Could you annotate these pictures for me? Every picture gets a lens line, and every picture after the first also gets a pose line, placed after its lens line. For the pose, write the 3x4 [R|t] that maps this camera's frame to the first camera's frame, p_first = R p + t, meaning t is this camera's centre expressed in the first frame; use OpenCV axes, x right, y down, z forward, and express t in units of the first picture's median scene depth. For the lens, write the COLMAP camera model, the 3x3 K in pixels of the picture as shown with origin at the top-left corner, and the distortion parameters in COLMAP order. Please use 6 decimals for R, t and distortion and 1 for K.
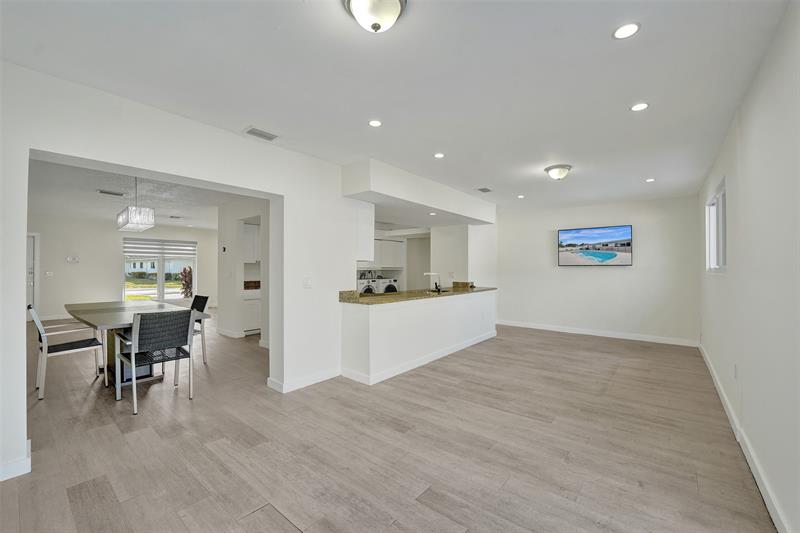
lens RADIAL K [[329.9, 0, 396.4], [0, 329.9, 271.1], [0, 0, 1]] dist [-0.027099, 0.000246]
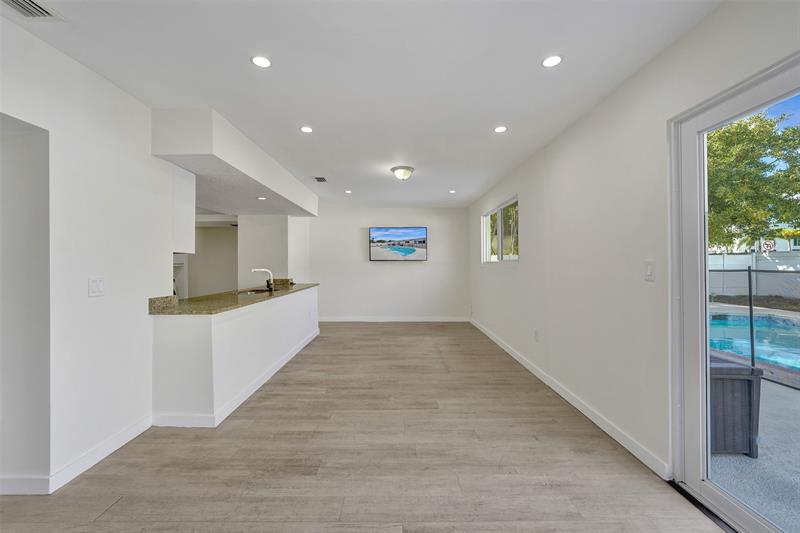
lens RADIAL K [[330.6, 0, 398.4], [0, 330.6, 265.5], [0, 0, 1]] dist [-0.008522, 0.000010]
pose [[0.769796, -0.010326, 0.638206, -0.213596], [0.012434, 0.999922, 0.001181, 0.000506], [-0.638169, 0.007027, 0.769864, 0.181529]]
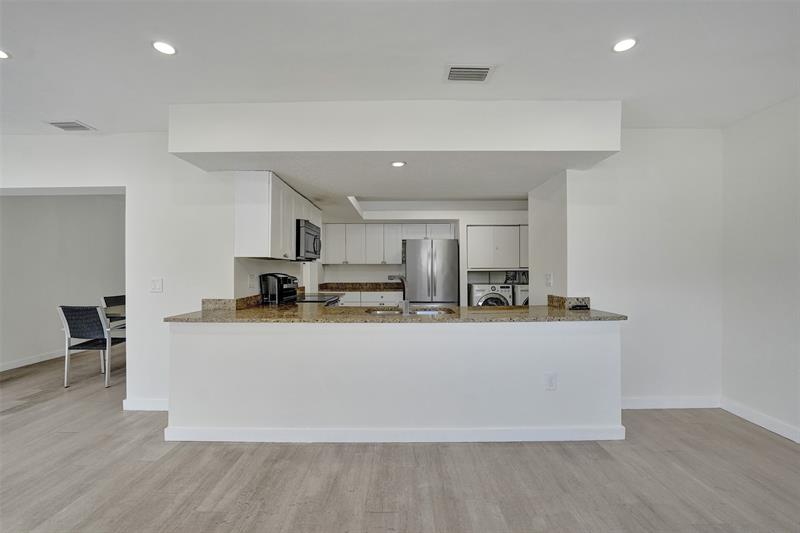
lens RADIAL K [[329.9, 0, 396.4], [0, 329.9, 271.1], [0, 0, 1]] dist [-0.027099, 0.000246]
pose [[0.633302, -0.002462, -0.773901, 0.693871], [-0.000821, 0.999992, -0.003853, 0.000899], [0.773904, 0.003076, 0.633295, 0.891228]]
